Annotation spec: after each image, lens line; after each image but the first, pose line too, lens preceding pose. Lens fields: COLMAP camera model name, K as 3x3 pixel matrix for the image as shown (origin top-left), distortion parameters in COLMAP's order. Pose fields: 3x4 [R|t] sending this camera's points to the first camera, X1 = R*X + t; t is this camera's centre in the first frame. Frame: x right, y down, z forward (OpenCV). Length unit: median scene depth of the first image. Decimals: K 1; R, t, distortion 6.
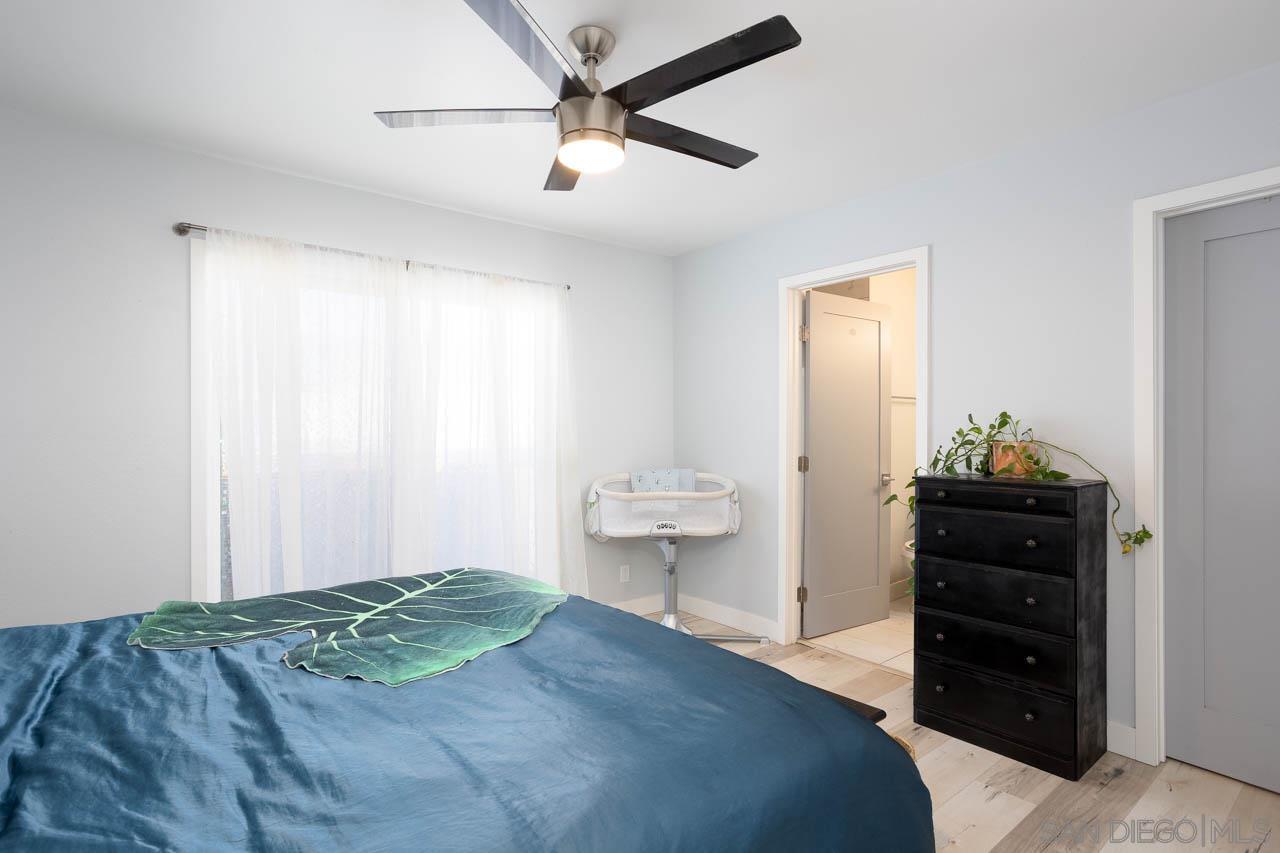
lens RADIAL K [[636.3, 0, 640.0], [0, 636.3, 426.5], [0, 0, 1]] dist [-0.015973, -0.000080]
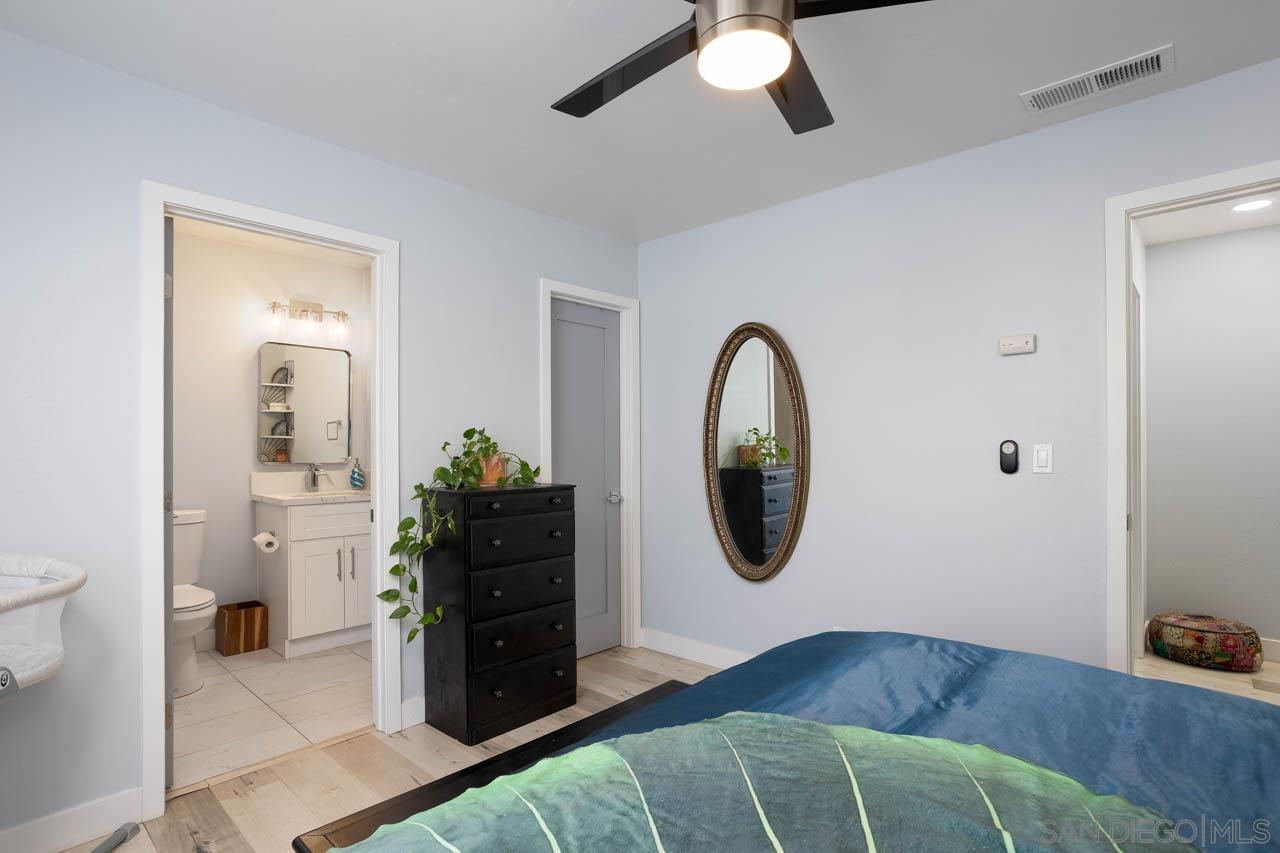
lens RADIAL K [[638.9, 0, 625.1], [0, 638.9, 464.8], [0, 0, 1]] dist [-0.002627, -0.000304]
pose [[-0.143086, -0.025597, 0.989379, -0.634363], [0.007124, 0.999613, 0.026892, 0.013885], [-0.989685, 0.010896, -0.142849, 1.023813]]
